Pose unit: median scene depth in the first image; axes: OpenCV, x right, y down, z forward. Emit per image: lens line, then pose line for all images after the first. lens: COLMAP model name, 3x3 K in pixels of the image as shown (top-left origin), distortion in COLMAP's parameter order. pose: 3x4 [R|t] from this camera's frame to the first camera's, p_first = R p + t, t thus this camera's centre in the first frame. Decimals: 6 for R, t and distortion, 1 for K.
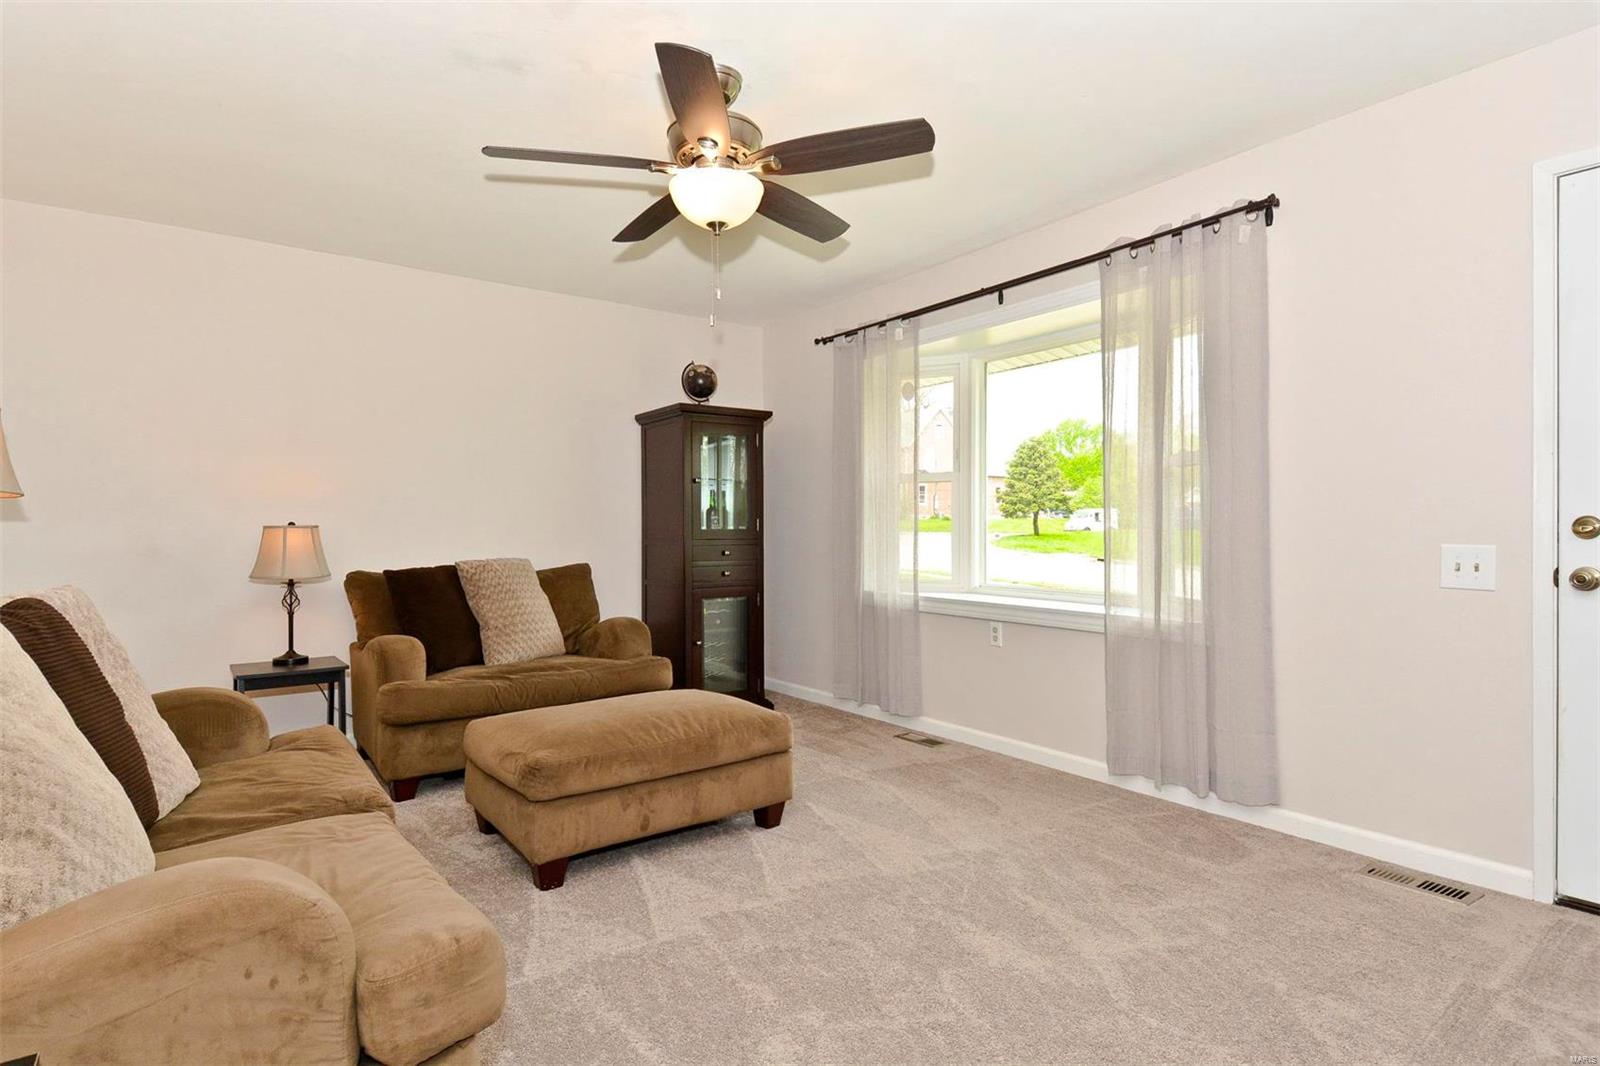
lens RADIAL K [[834.5, 0, 801.7], [0, 834.5, 515.6], [0, 0, 1]] dist [0.057097, -0.030600]
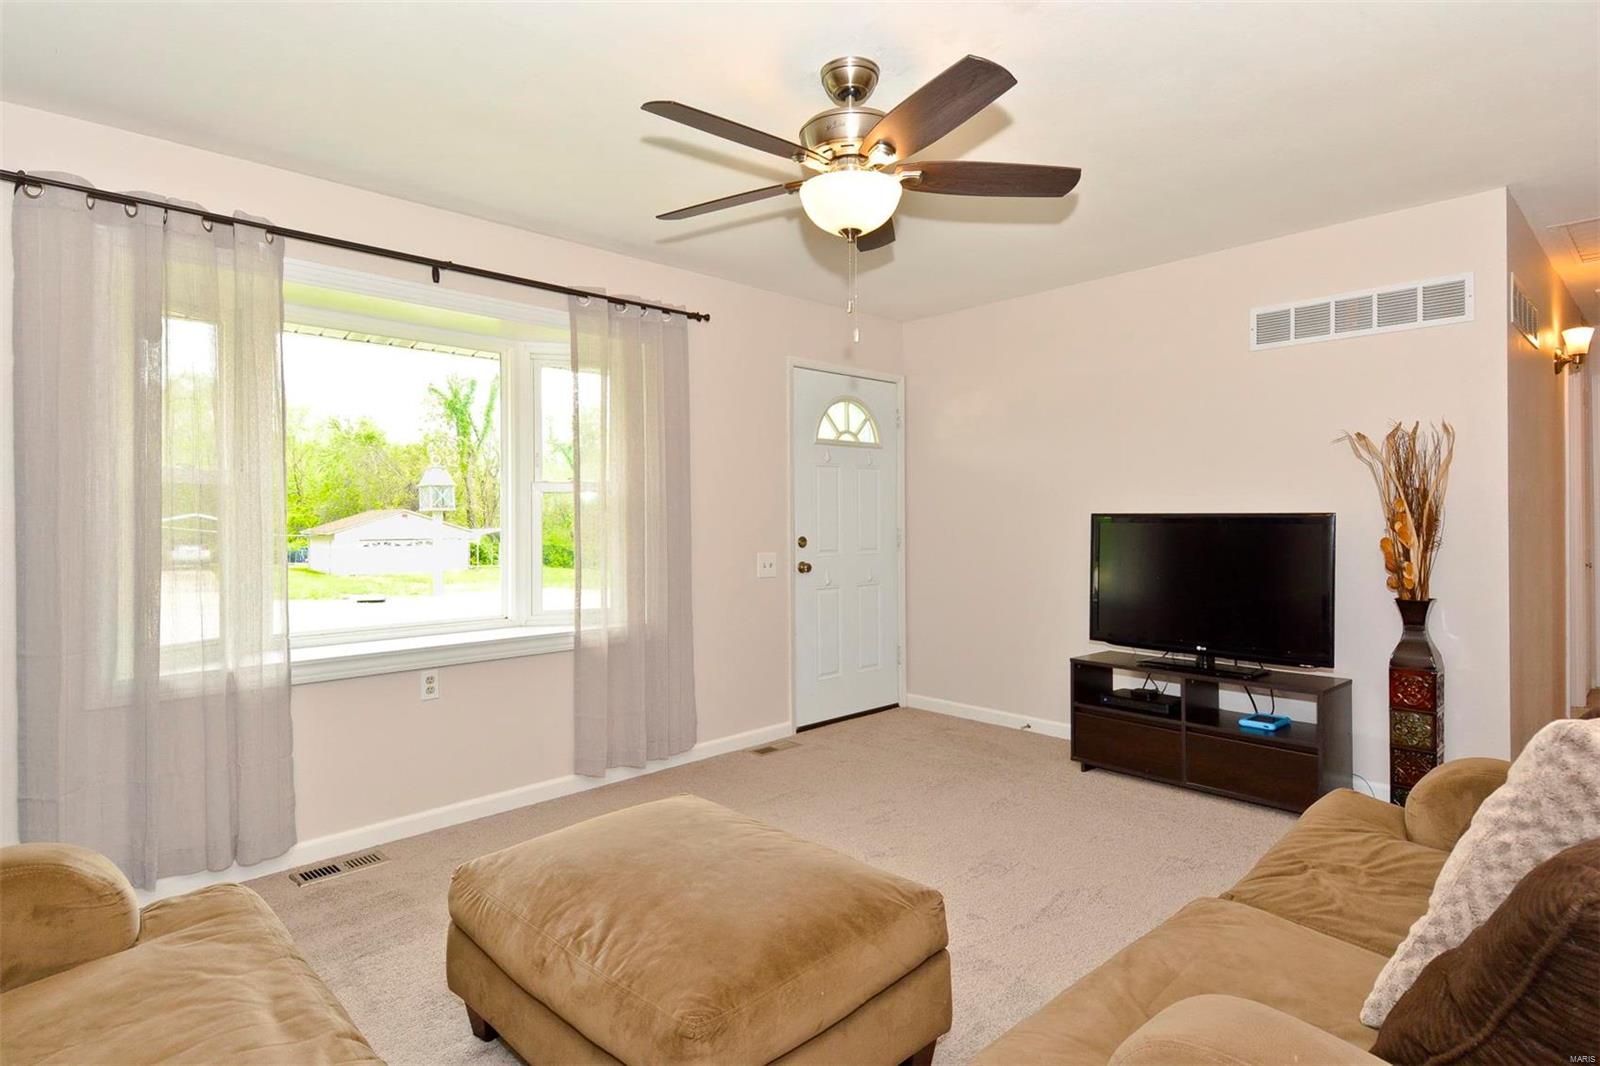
lens RADIAL K [[834.5, 0, 801.7], [0, 834.5, 515.6], [0, 0, 1]] dist [0.057097, -0.030600]
pose [[-0.141107, 0.022027, 0.989749, -0.716711], [0.001178, 0.999755, -0.022082, -0.004281], [-0.989994, -0.001950, -0.141098, 0.862081]]
